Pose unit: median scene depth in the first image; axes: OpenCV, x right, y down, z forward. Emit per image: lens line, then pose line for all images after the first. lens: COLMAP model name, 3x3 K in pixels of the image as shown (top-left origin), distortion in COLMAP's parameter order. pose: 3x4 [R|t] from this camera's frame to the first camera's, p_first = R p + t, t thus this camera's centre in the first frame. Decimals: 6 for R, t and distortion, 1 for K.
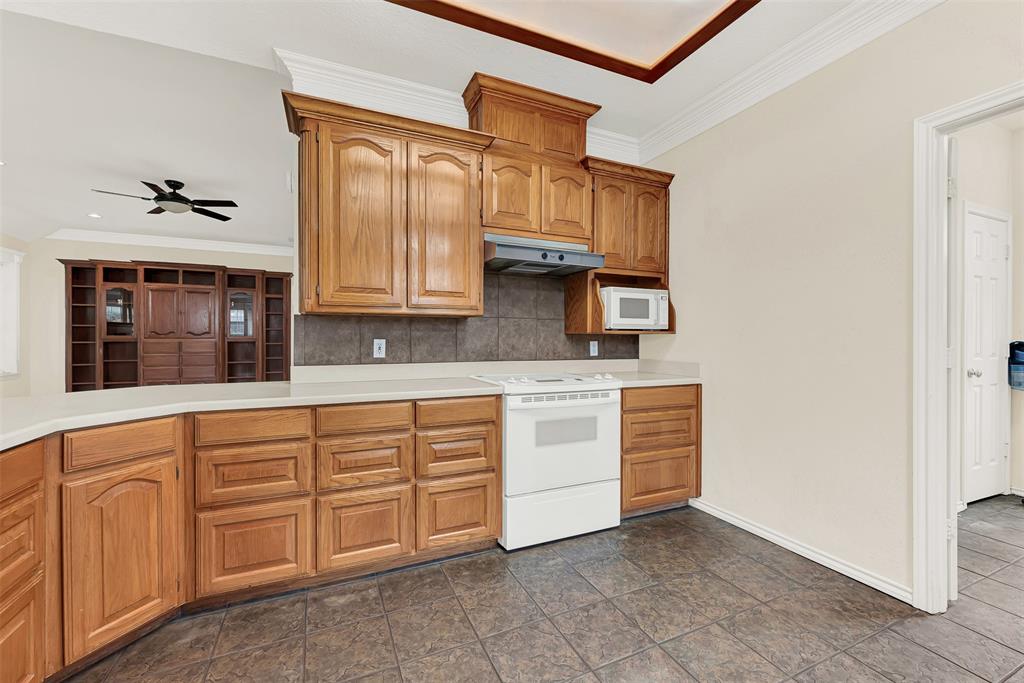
lens RADIAL K [[420.6, 0, 505.6], [0, 420.6, 339.3], [0, 0, 1]] dist [-0.007719, -0.000461]
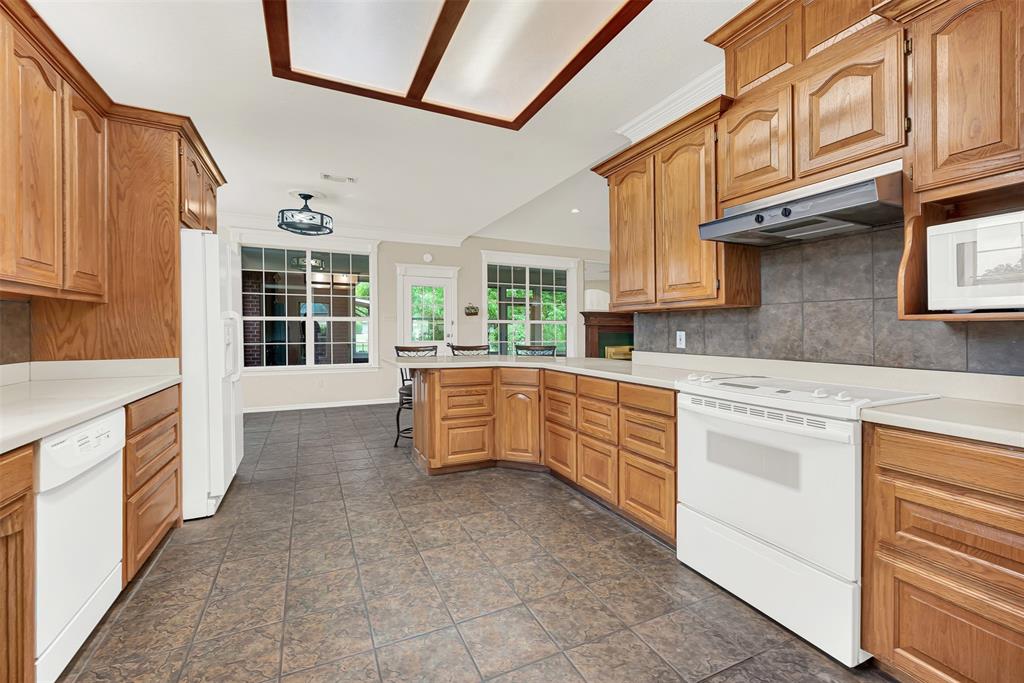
lens RADIAL K [[420.6, 0, 505.6], [0, 420.6, 339.3], [0, 0, 1]] dist [-0.007719, -0.000461]
pose [[0.012842, 0.018507, -0.999746, 0.810912], [-0.004959, 0.999818, 0.018444, 0.002218], [0.999905, 0.004721, 0.012931, 0.534550]]
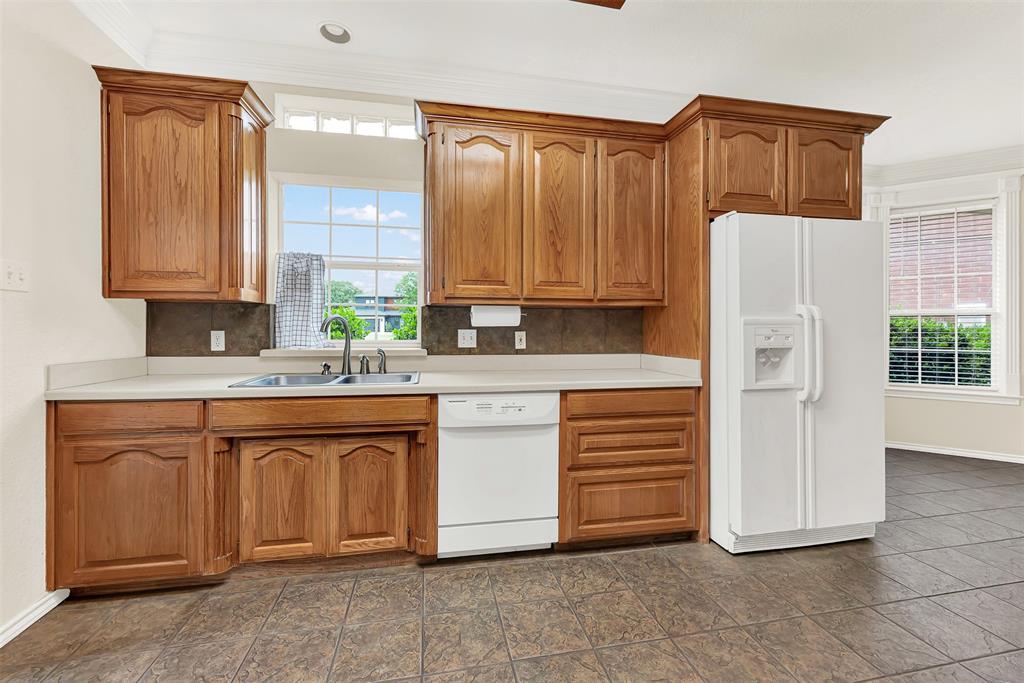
lens RADIAL K [[416.0, 0, 511.4], [0, 416.0, 335.1], [0, 0, 1]] dist [-0.000429, -0.000072]
pose [[-0.976290, -0.004847, 0.216413, 0.046022], [-0.003601, 0.999975, 0.006153, 0.009595], [-0.216438, 0.005228, -0.976282, 0.745627]]
